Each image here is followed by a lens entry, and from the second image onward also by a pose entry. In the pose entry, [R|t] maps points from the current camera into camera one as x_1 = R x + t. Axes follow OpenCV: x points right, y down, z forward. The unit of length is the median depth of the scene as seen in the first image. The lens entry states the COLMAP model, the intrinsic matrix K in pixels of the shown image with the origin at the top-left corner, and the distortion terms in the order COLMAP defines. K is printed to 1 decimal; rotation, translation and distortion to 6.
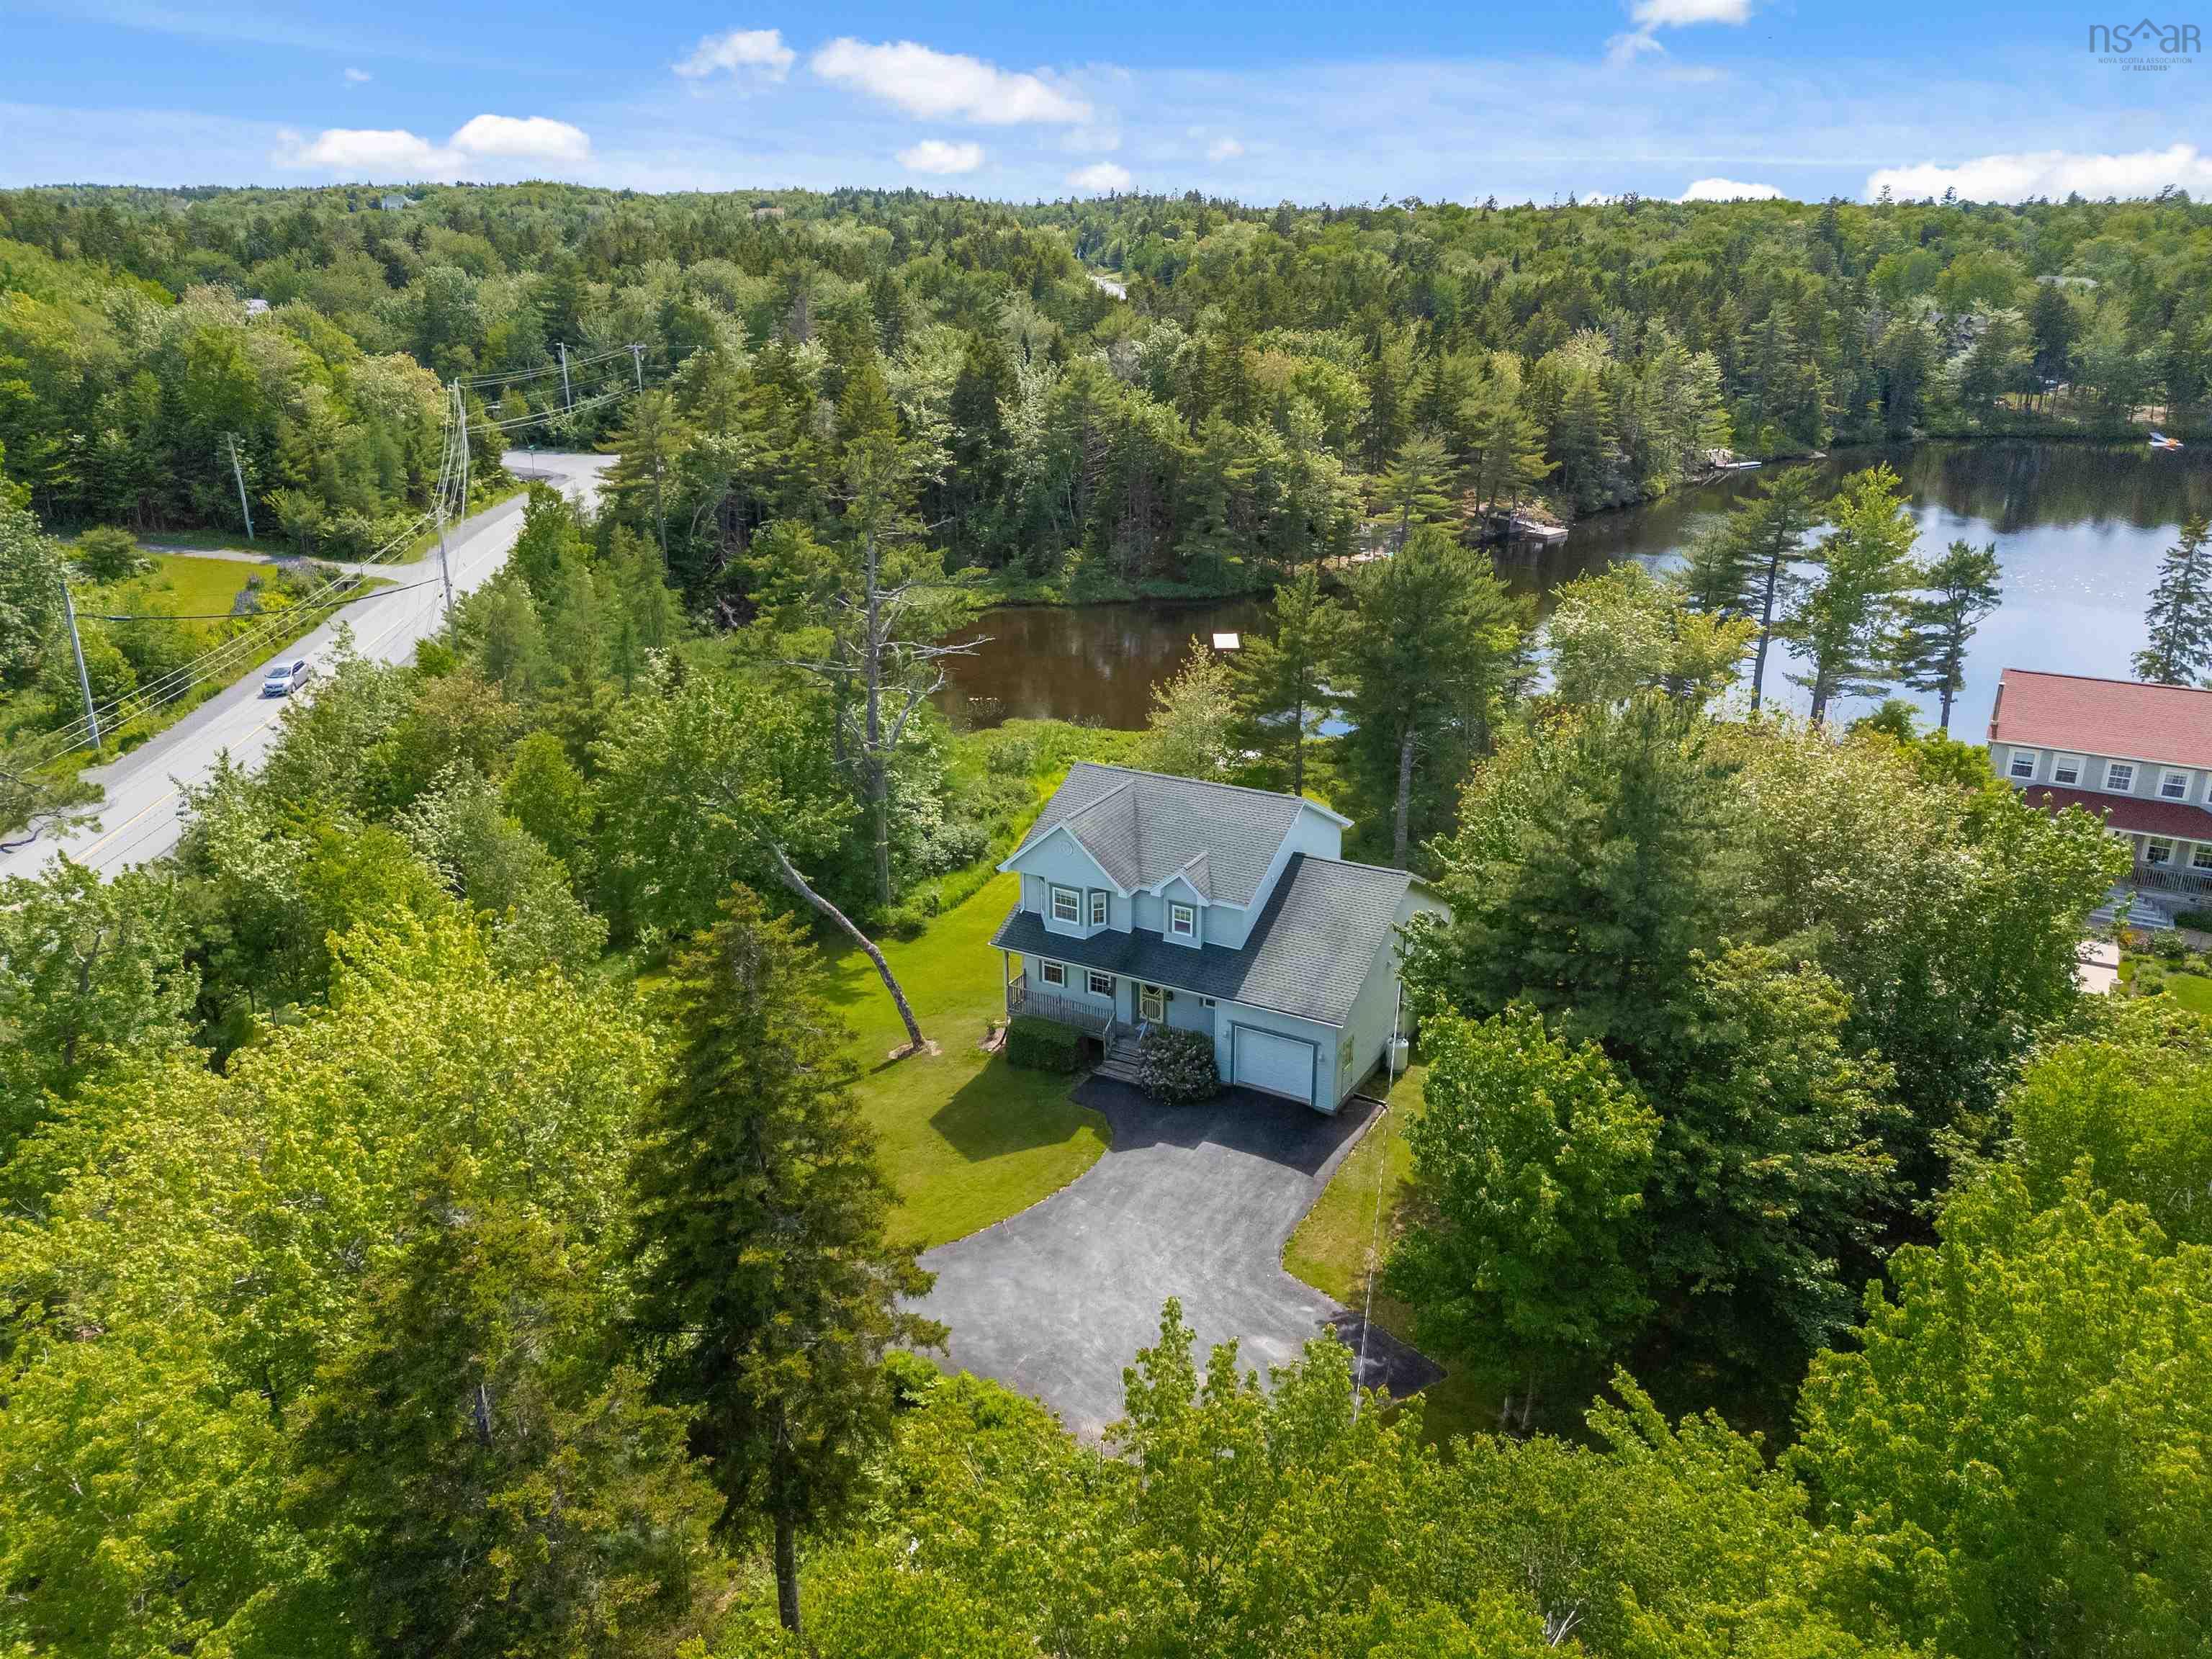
lens RADIAL K [[1664.6, 0, 1167.5], [0, 1664.6, 828.0], [0, 0, 1]] dist [0.072332, -0.054270]
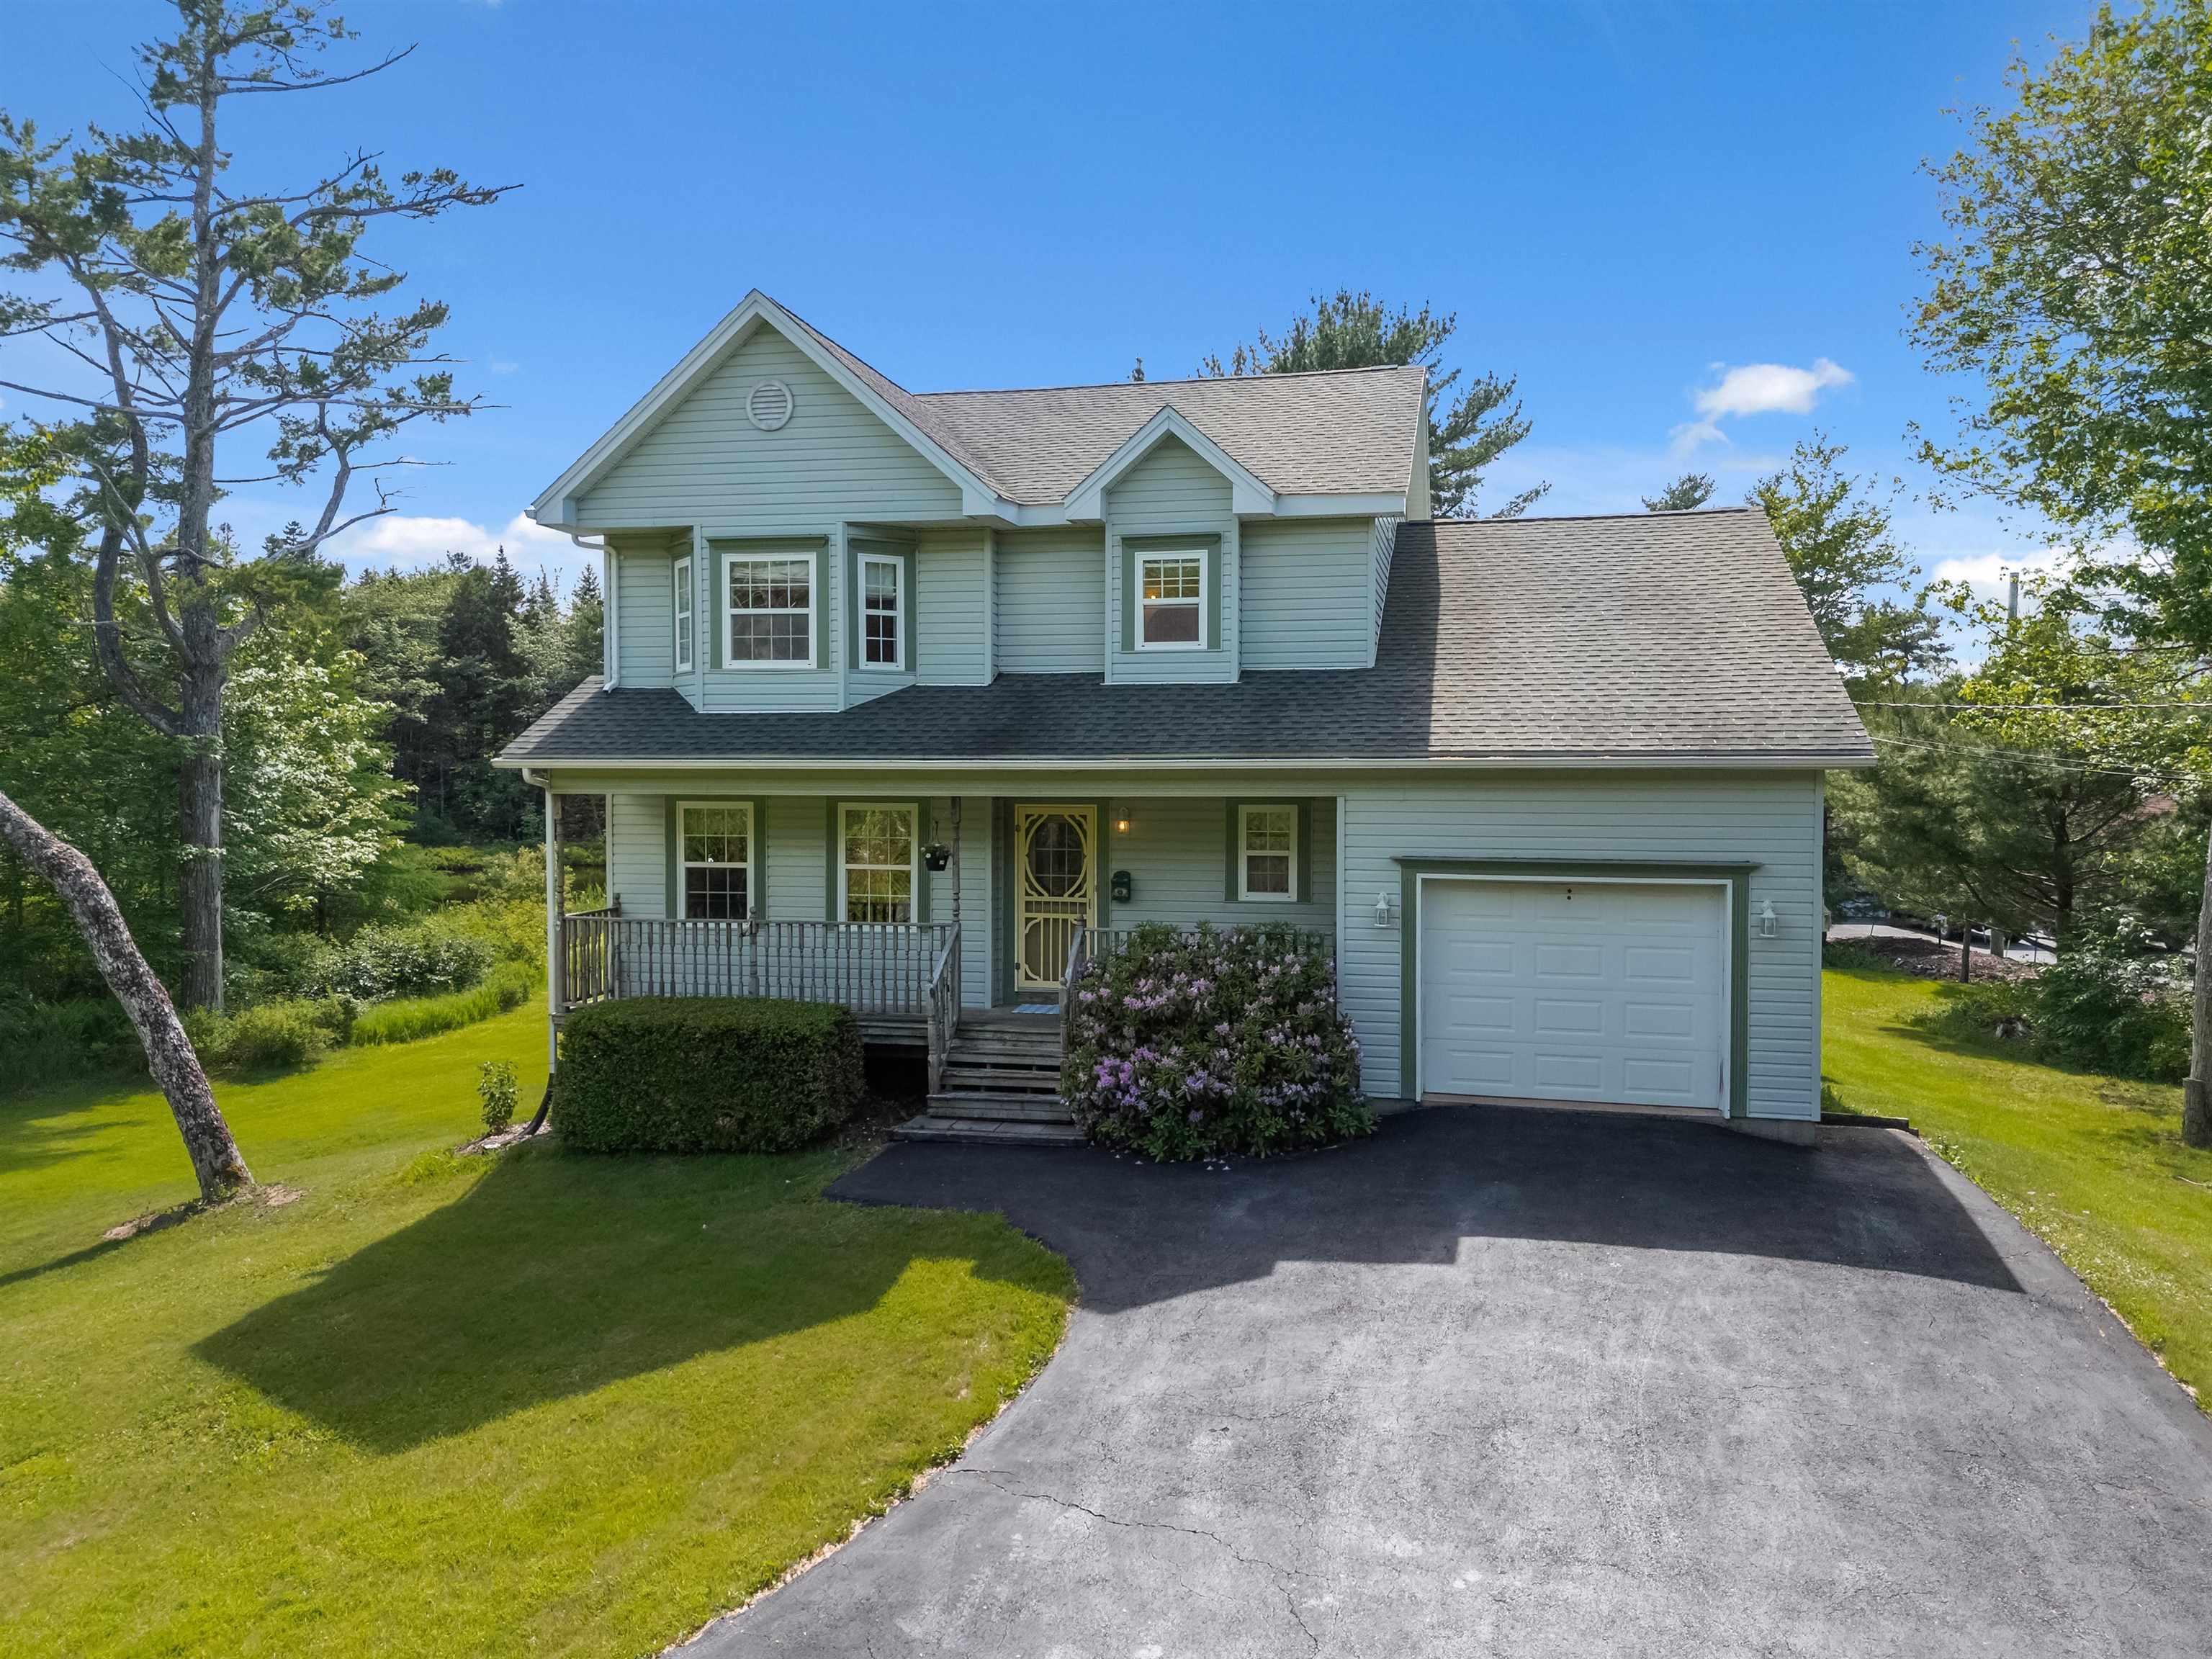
lens RADIAL K [[1664.6, 0, 1167.5], [0, 1664.6, 828.0], [0, 0, 1]] dist [0.072332, -0.054270]
pose [[0.960655, -0.017215, 0.277211, -0.077273], [0.097054, 0.955965, -0.276969, 0.179359], [-0.260236, 0.292976, 0.920023, 0.715445]]
